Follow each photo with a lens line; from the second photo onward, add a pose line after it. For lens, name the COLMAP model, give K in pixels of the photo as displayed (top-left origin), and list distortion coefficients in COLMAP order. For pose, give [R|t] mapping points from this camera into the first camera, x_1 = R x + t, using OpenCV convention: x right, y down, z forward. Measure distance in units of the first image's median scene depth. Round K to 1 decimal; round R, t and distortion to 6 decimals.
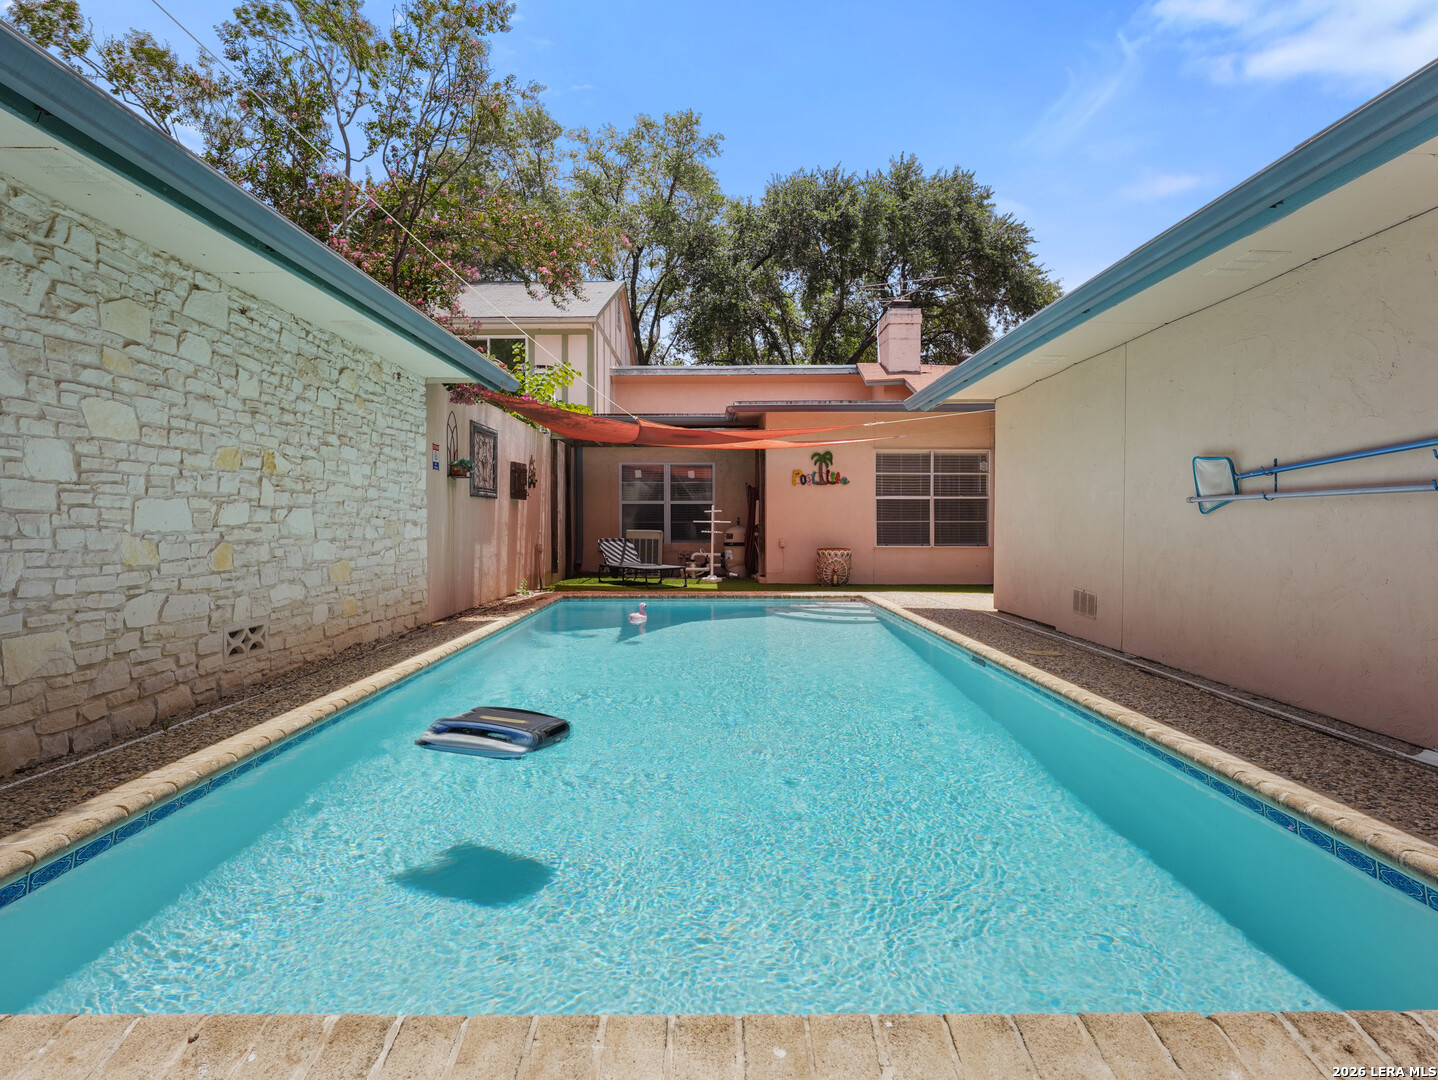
lens RADIAL K [[823.7, 0, 724.1], [0, 823.7, 537.1], [0, 0, 1]] dist [0.002215, -0.005027]
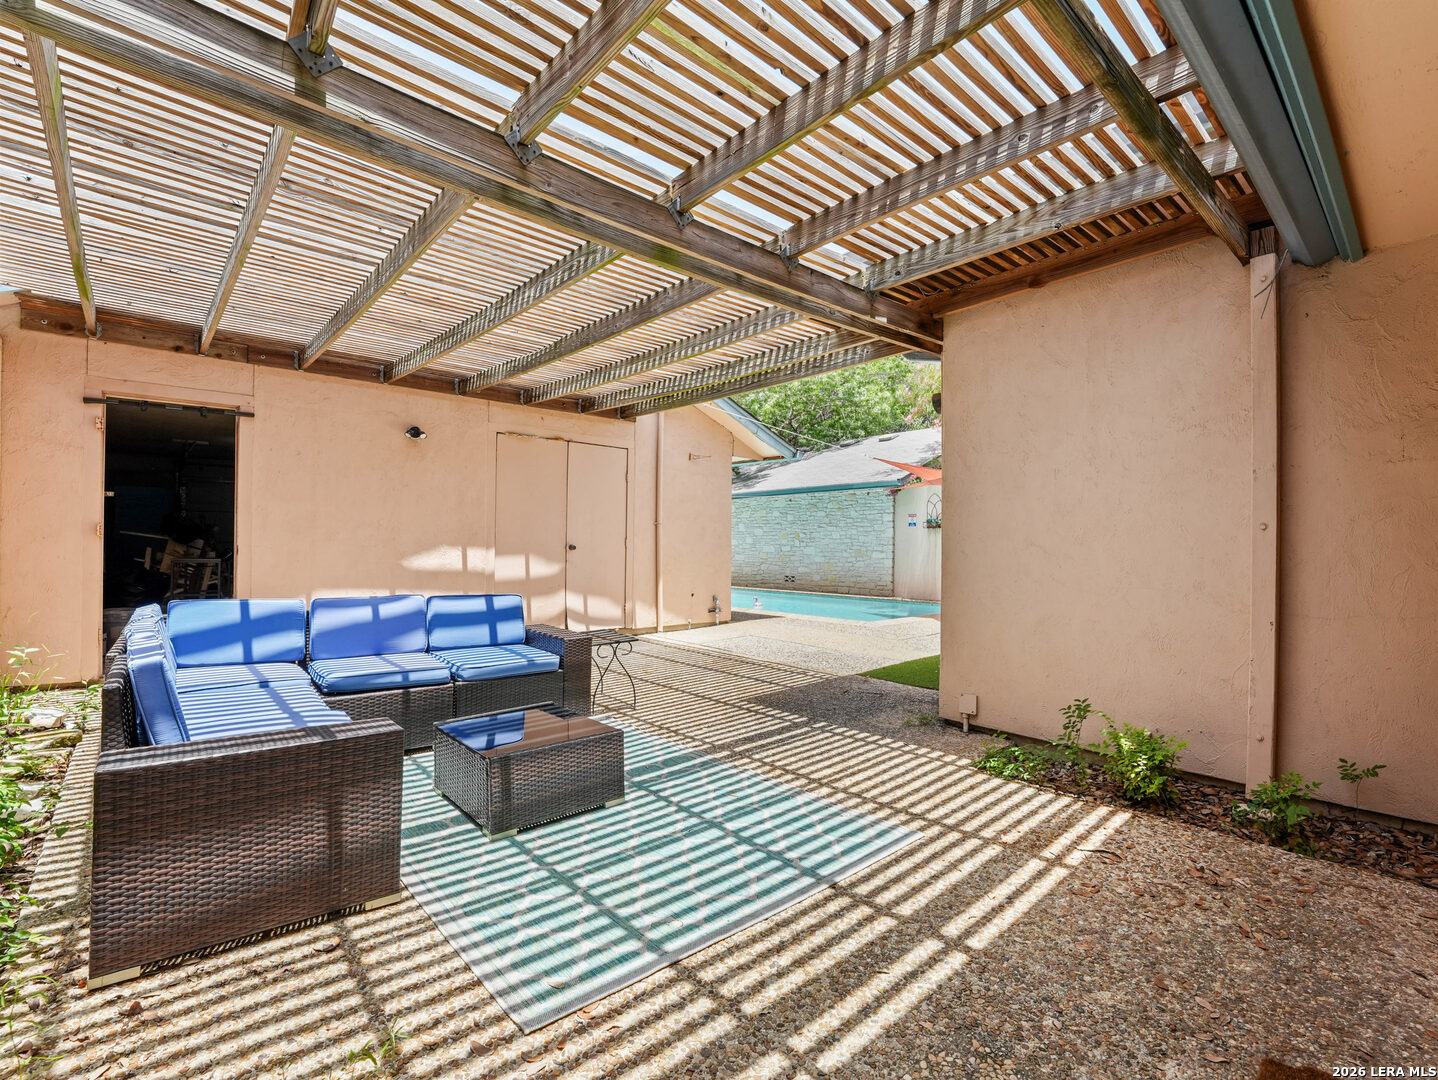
lens RADIAL K [[665.0, 0, 722.1], [0, 665.0, 542.3], [0, 0, 1]] dist [-0.024011, 0.000231]
pose [[-0.753909, -0.007516, -0.656936, 0.790385], [-0.016296, 0.999841, 0.007263, -0.032586], [0.656777, 0.016181, -0.753911, 1.388866]]
